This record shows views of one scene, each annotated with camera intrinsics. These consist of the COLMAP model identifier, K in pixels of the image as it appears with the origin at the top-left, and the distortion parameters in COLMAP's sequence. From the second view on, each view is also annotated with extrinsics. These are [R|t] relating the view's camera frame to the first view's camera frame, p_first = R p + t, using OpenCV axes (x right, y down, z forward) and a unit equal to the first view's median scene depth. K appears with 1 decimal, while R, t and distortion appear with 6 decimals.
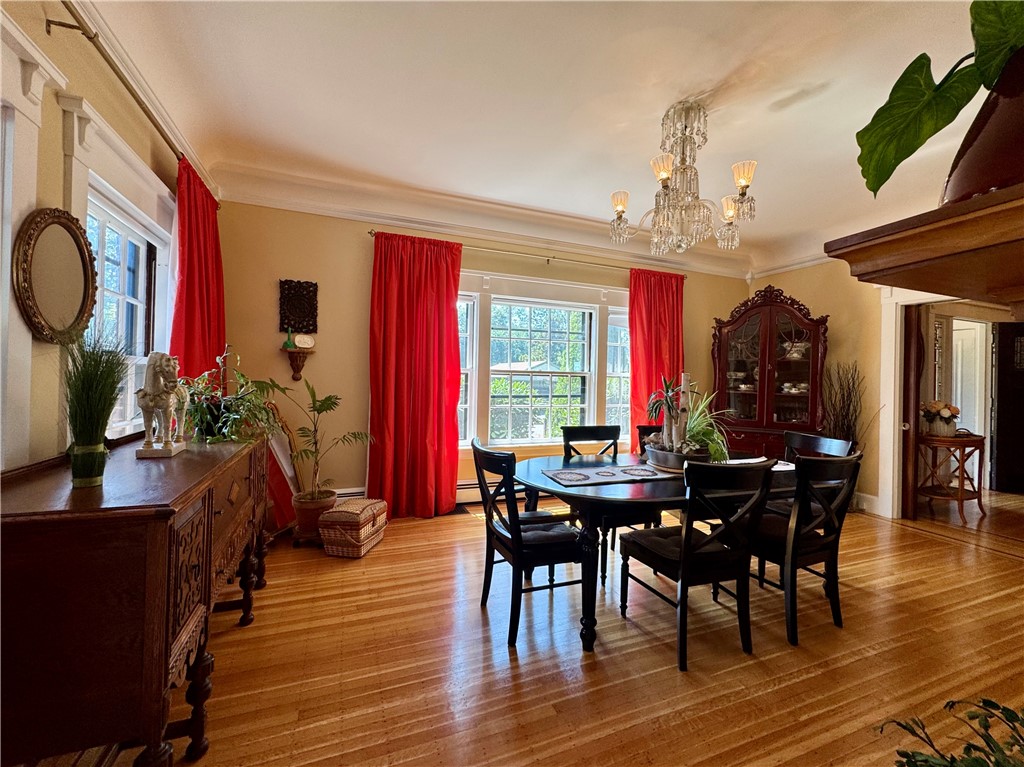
lens RADIAL K [[417.0, 0, 515.5], [0, 417.0, 377.8], [0, 0, 1]] dist [0.001894, 0.000216]
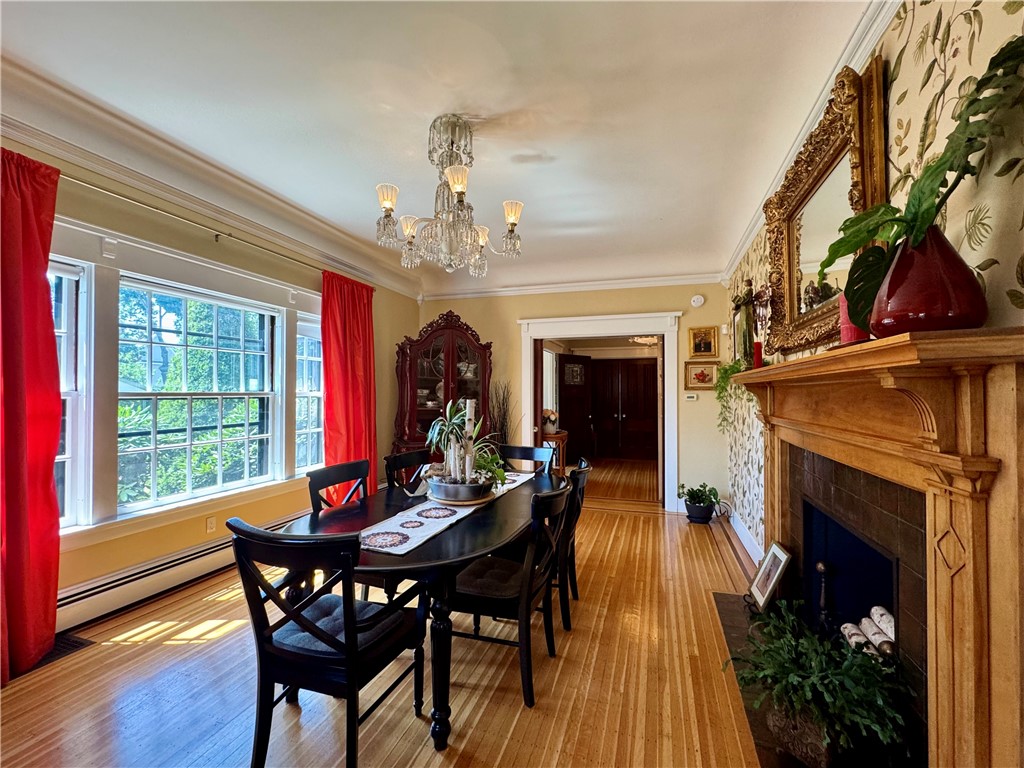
lens RADIAL K [[429.6, 0, 511.8], [0, 429.6, 391.1], [0, 0, 1]] dist [-0.004092, -0.000076]
pose [[0.653901, -0.015336, 0.756425, -0.149284], [0.009884, 0.999882, 0.011727, -0.022044], [-0.756516, -0.000192, 0.653975, 0.144491]]
